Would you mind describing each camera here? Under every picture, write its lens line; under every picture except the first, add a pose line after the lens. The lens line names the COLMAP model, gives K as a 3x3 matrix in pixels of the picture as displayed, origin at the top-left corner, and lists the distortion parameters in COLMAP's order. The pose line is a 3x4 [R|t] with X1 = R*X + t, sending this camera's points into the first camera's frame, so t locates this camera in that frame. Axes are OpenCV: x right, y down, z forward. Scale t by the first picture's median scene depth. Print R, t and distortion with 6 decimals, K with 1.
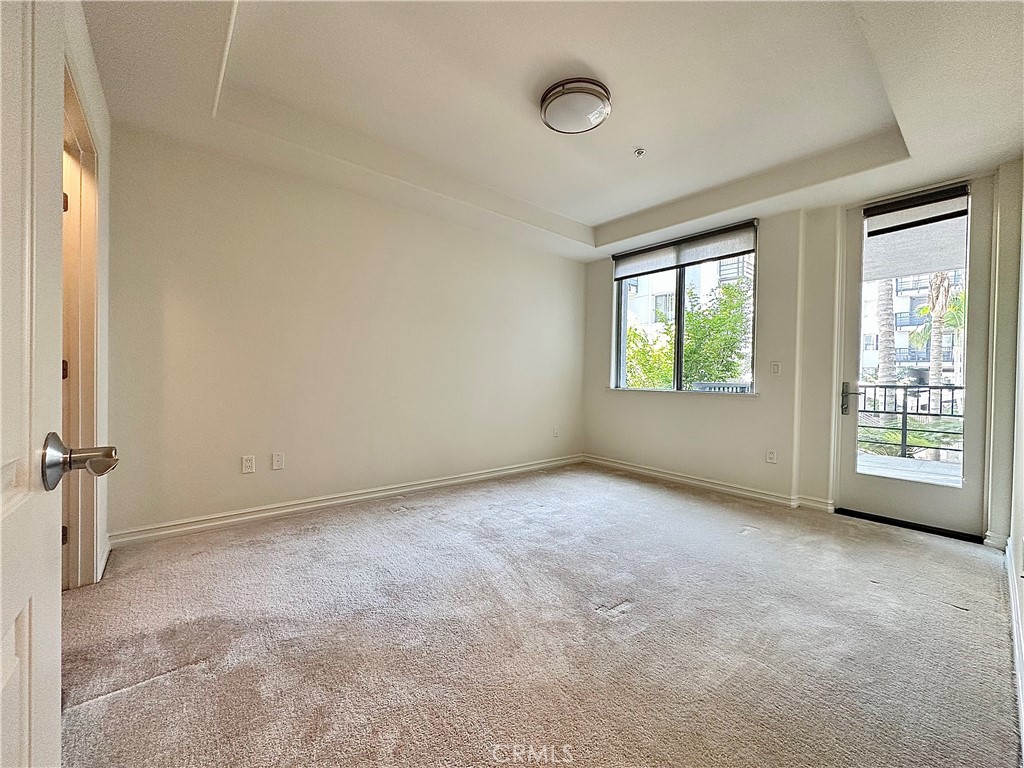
lens RADIAL K [[408.7, 0, 512.0], [0, 408.7, 384.0], [0, 0, 1]] dist [-0.002745, -0.000178]
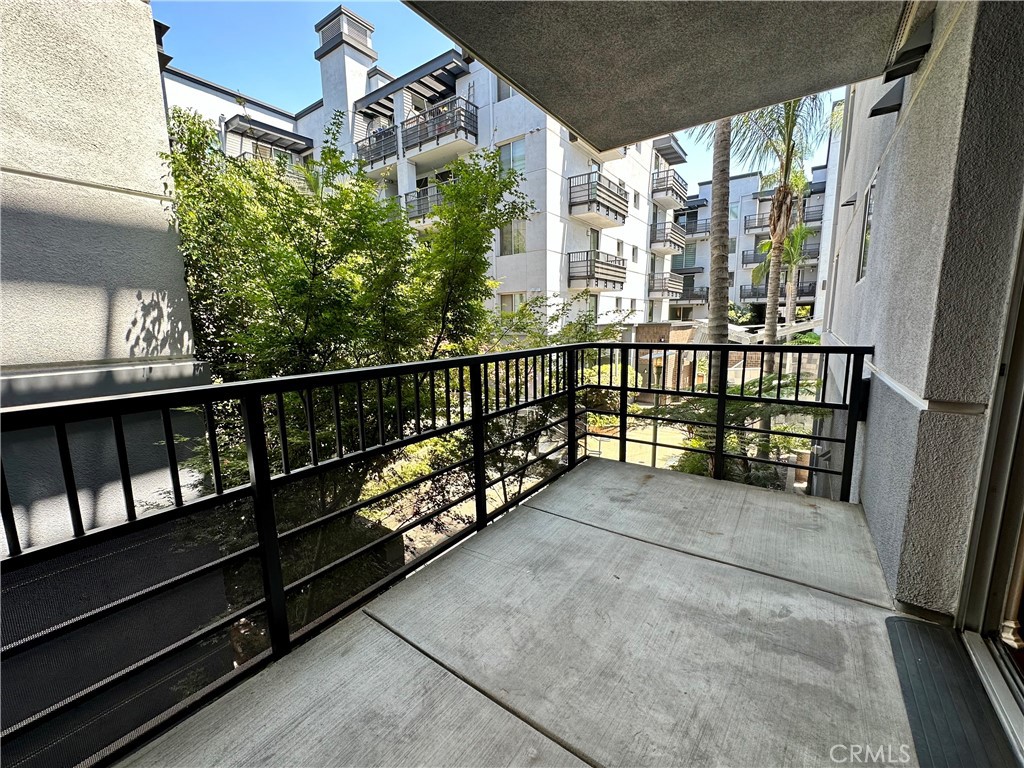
lens RADIAL K [[408.7, 0, 512.0], [0, 408.7, 384.0], [0, 0, 1]] dist [-0.002745, -0.000178]
pose [[0.969078, -0.065797, 0.237819, 0.093010], [0.032661, 0.989517, 0.140678, -0.000508], [-0.244582, -0.128561, 0.961068, 0.091389]]
